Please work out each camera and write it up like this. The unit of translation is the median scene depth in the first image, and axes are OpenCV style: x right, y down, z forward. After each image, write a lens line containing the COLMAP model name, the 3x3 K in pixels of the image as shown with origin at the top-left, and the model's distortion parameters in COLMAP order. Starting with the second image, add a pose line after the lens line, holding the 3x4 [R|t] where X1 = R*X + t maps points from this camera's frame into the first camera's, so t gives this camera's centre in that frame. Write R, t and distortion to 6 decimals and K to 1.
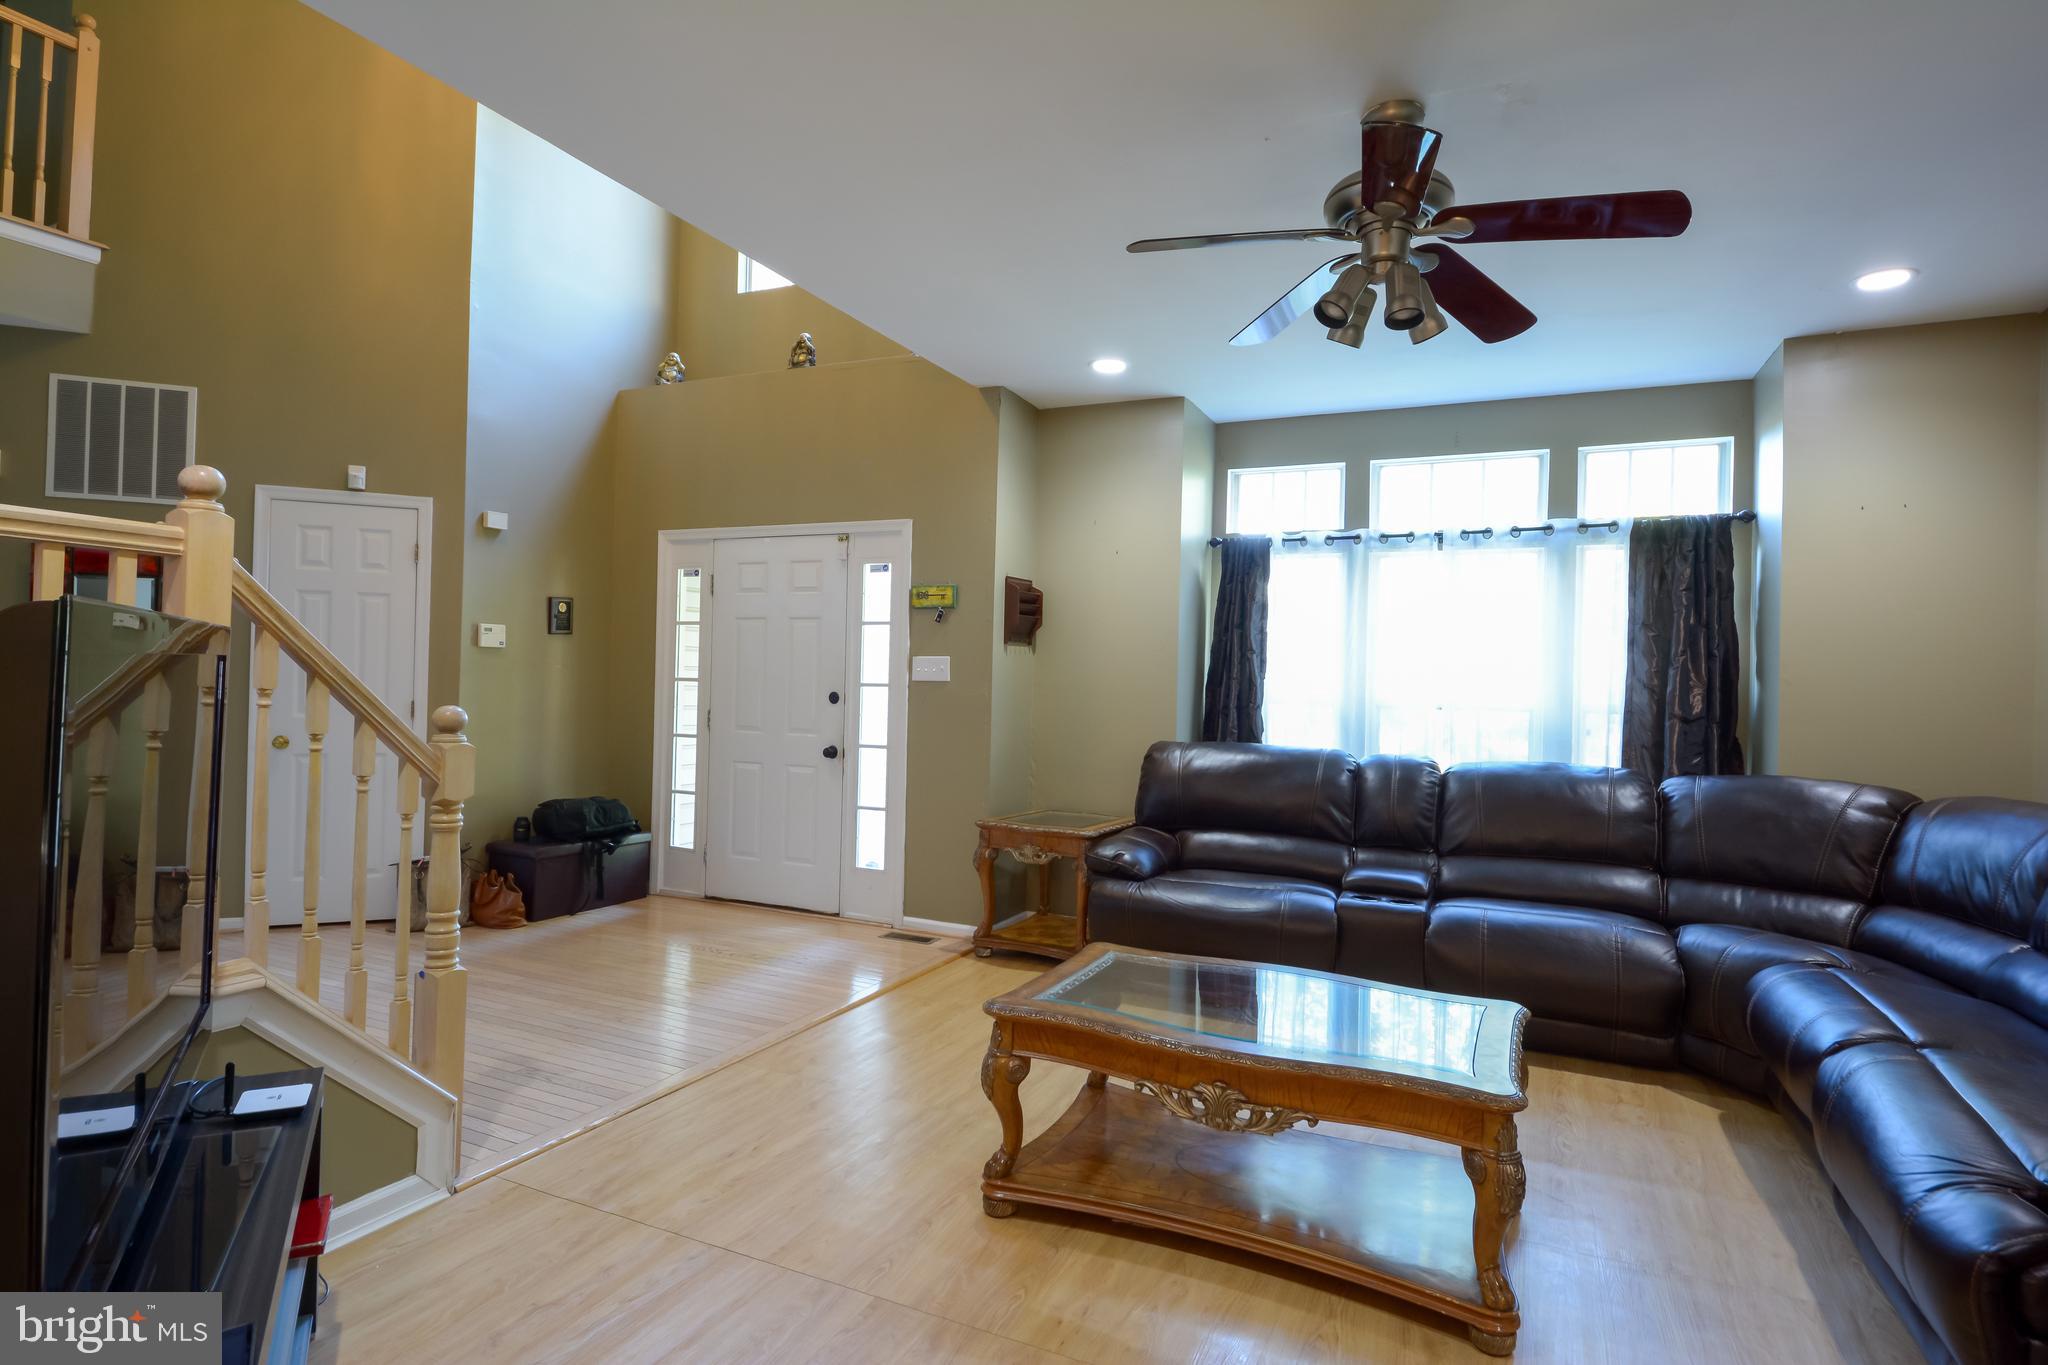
lens RADIAL K [[1054.8, 0, 1030.8], [0, 1054.8, 678.9], [0, 0, 1]] dist [0.032863, -0.030853]
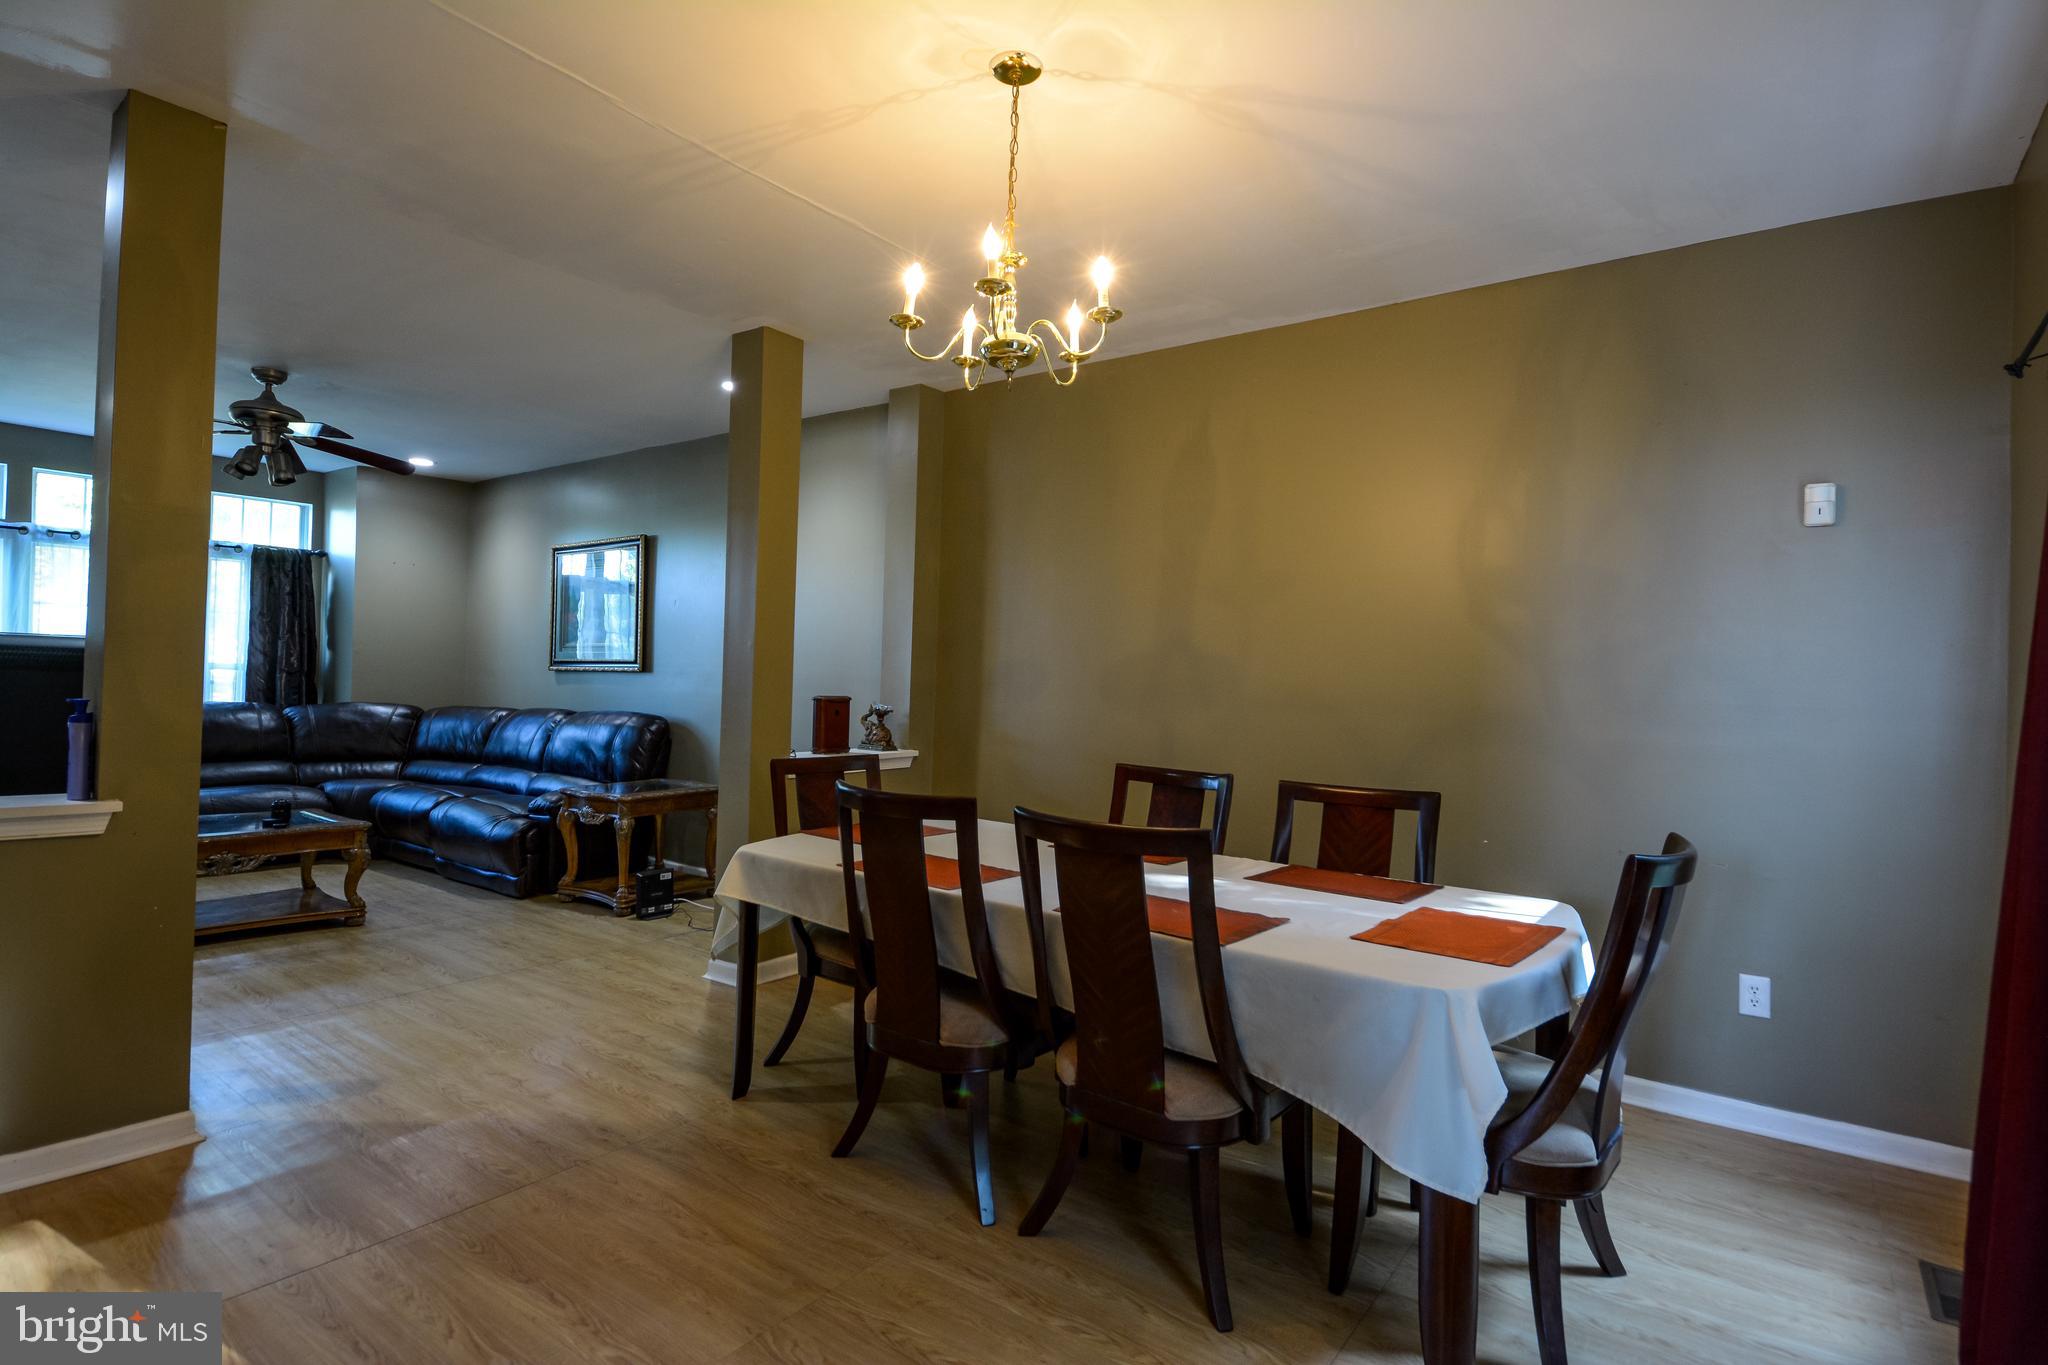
lens RADIAL K [[991.4, 0, 1026.6], [0, 991.4, 676.7], [0, 0, 1]] dist [0.025459, -0.025878]
pose [[0.197426, -0.015847, 0.980190, -0.678526], [-0.026182, 0.999427, 0.021432, -0.018964], [-0.979968, -0.029895, 0.196899, -0.433572]]
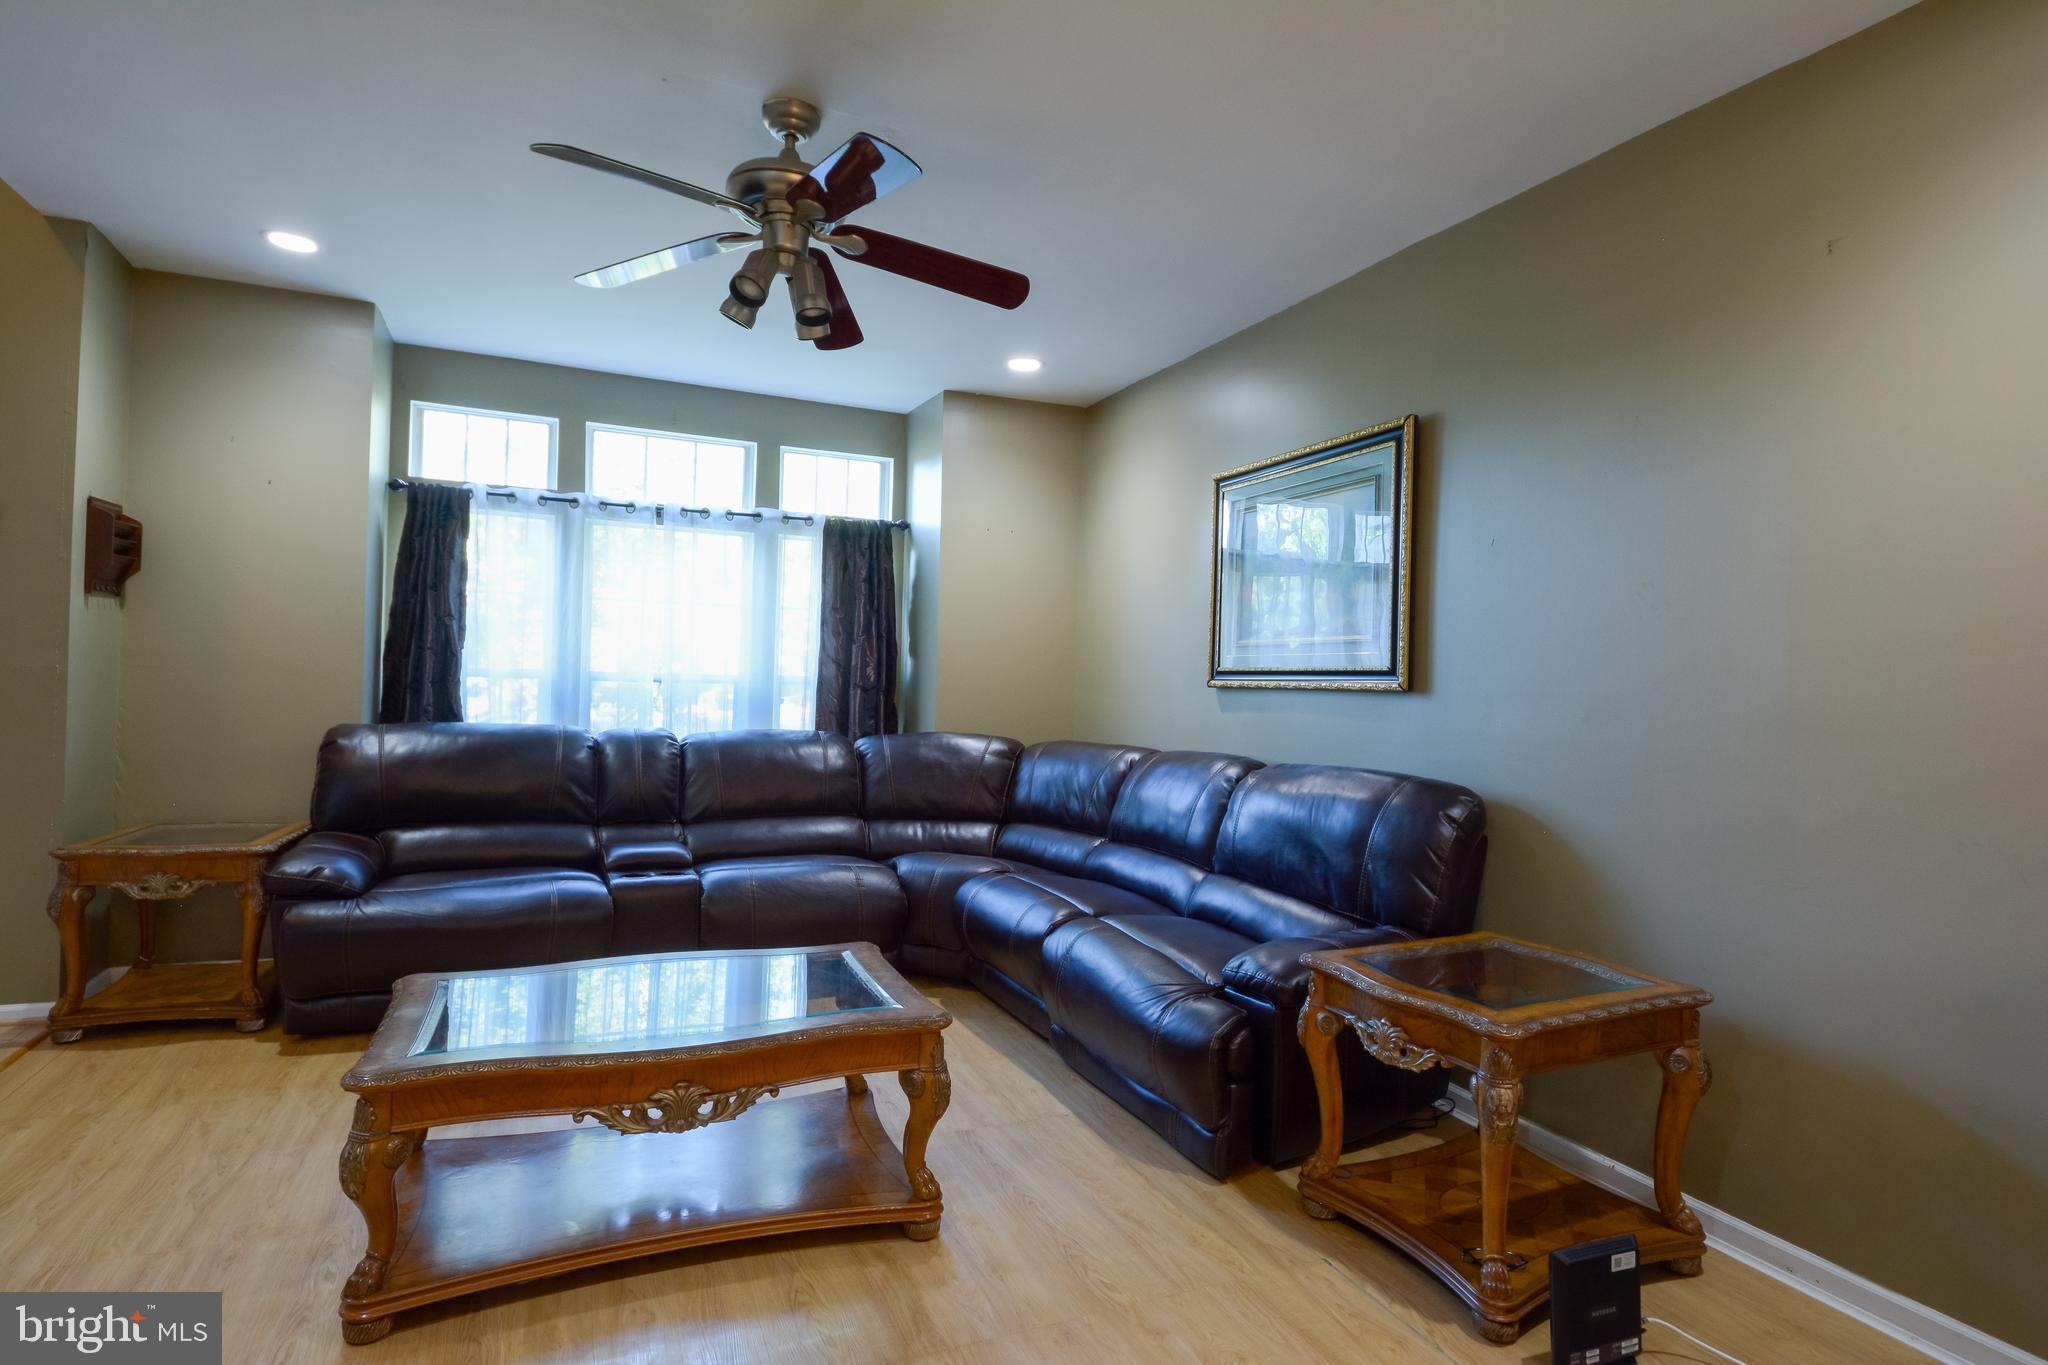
lens RADIAL K [[1054.8, 0, 1030.8], [0, 1054.8, 678.9], [0, 0, 1]] dist [0.032863, -0.030853]
pose [[0.656573, -0.006276, 0.754236, -0.160536], [-0.017119, 0.999584, 0.023219, -0.004123], [-0.754068, -0.028157, 0.656193, 0.072363]]
